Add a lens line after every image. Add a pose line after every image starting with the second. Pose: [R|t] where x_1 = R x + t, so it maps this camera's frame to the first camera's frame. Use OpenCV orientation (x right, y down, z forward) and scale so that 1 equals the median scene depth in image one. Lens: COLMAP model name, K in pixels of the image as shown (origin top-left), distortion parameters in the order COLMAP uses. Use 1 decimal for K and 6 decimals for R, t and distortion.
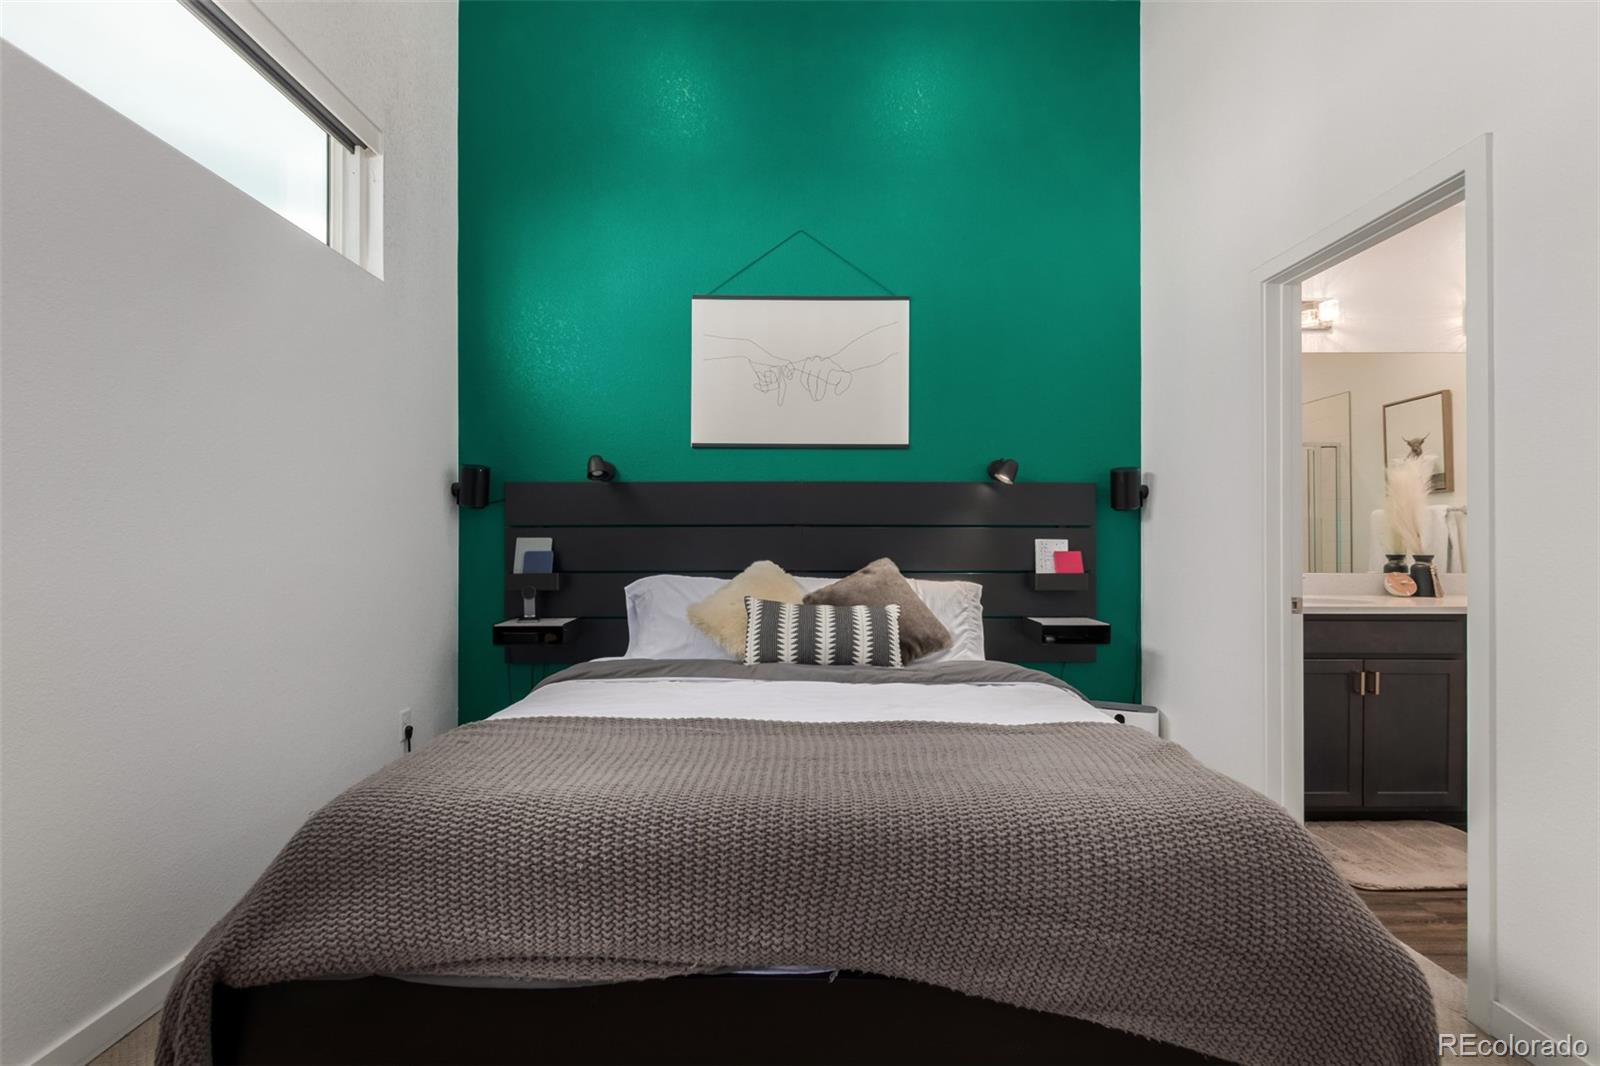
lens RADIAL K [[731.4, 0, 795.2], [0, 731.4, 537.0], [0, 0, 1]] dist [0.015042, -0.003083]
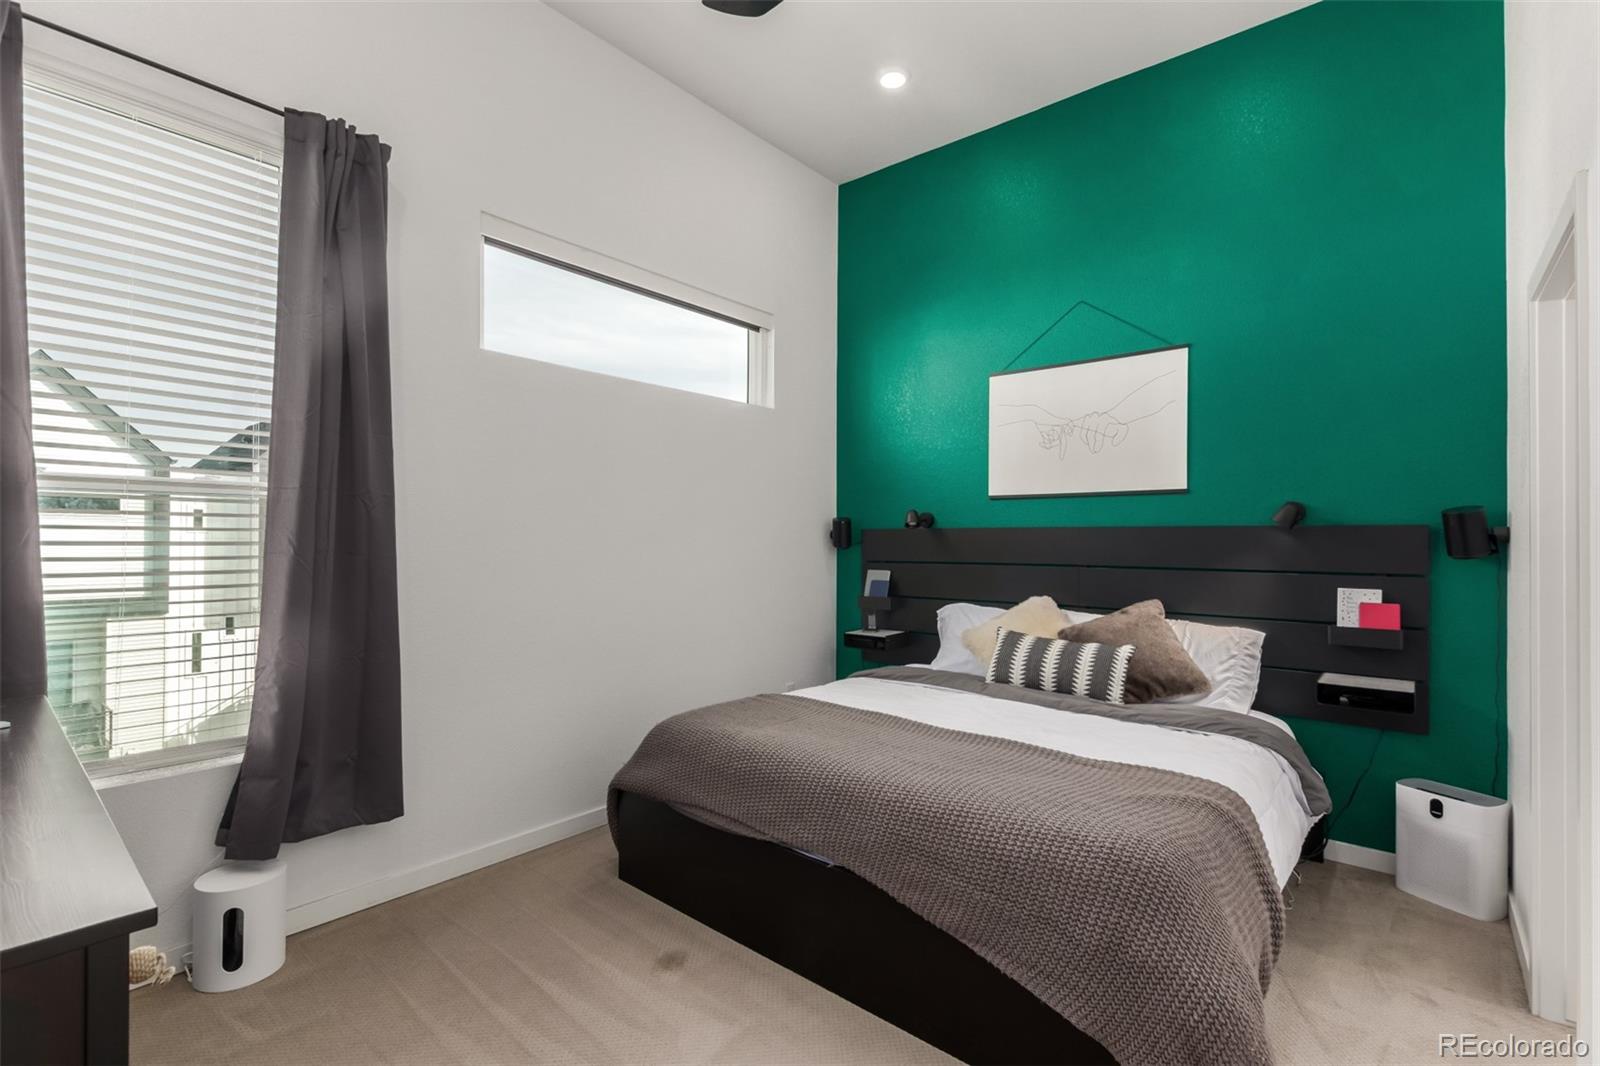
lens RADIAL K [[731.4, 0, 805.9], [0, 731.4, 536.3], [0, 0, 1]] dist [0.015042, -0.003083]
pose [[0.761212, -0.000233, -0.648503, 0.432761], [0.000927, 0.999999, 0.000730, -0.064496], [0.648502, -0.001157, 0.761212, -0.128566]]
